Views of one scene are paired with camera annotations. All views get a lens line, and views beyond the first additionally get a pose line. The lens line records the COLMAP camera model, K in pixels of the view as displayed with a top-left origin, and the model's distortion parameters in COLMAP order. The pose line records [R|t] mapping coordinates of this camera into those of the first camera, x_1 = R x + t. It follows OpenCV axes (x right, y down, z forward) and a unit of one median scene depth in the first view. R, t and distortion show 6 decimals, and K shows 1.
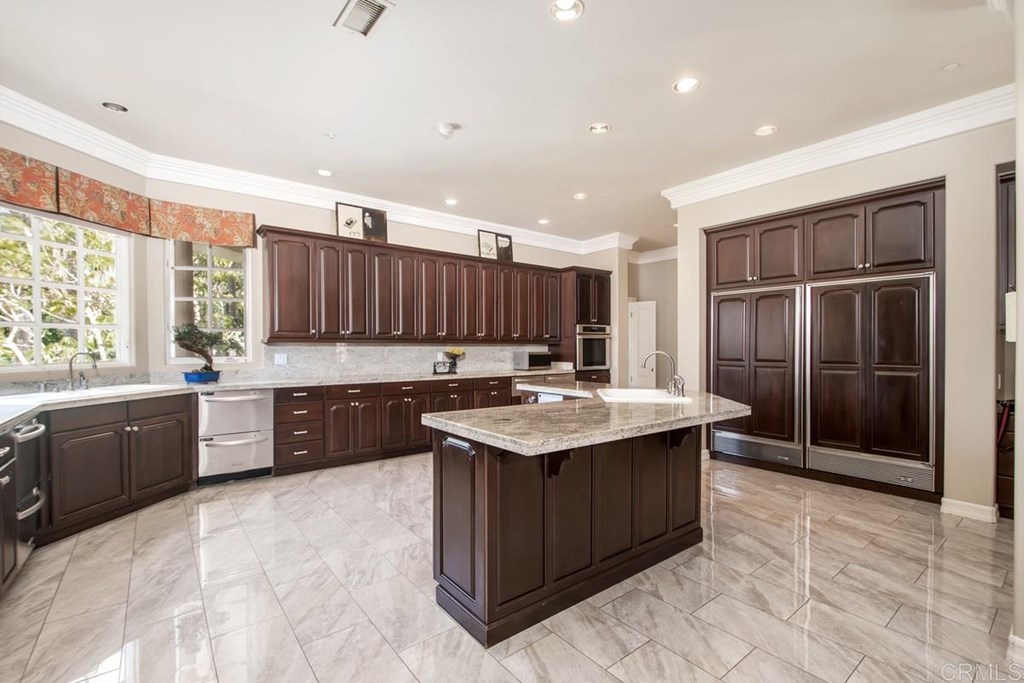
lens RADIAL K [[457.4, 0, 516.3], [0, 457.4, 350.7], [0, 0, 1]] dist [-0.000059, 0.000064]
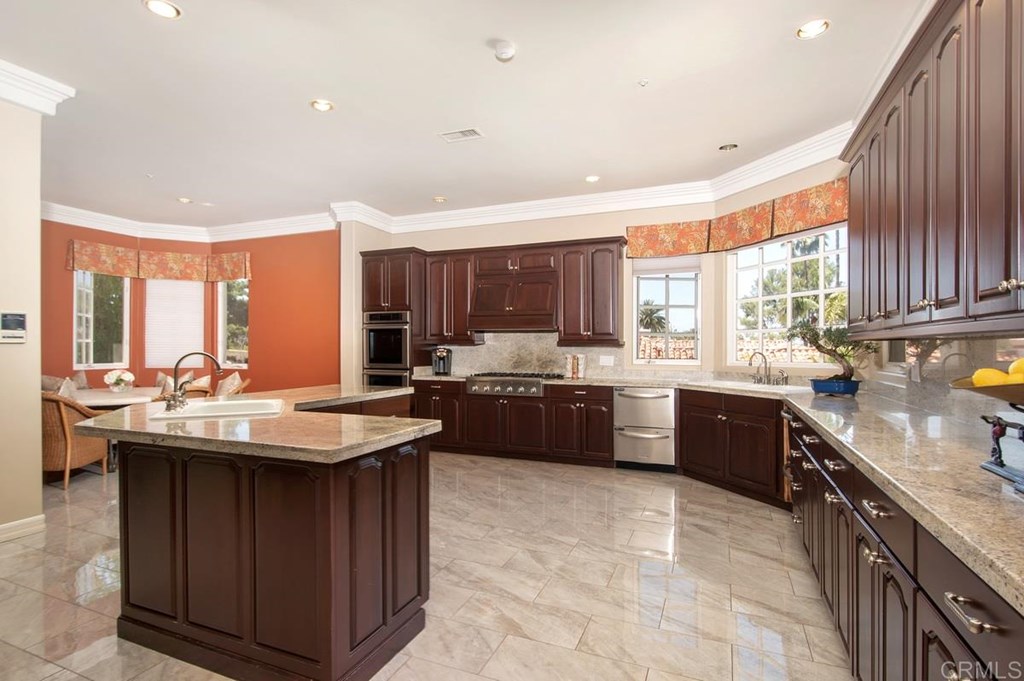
lens RADIAL K [[457.4, 0, 516.3], [0, 457.4, 349.7], [0, 0, 1]] dist [-0.000059, 0.000064]
pose [[-0.860060, 0.000051, -0.510193, 0.210667], [-0.004932, 0.999952, 0.008414, -0.012999], [0.510170, 0.009753, -0.860018, 1.656229]]
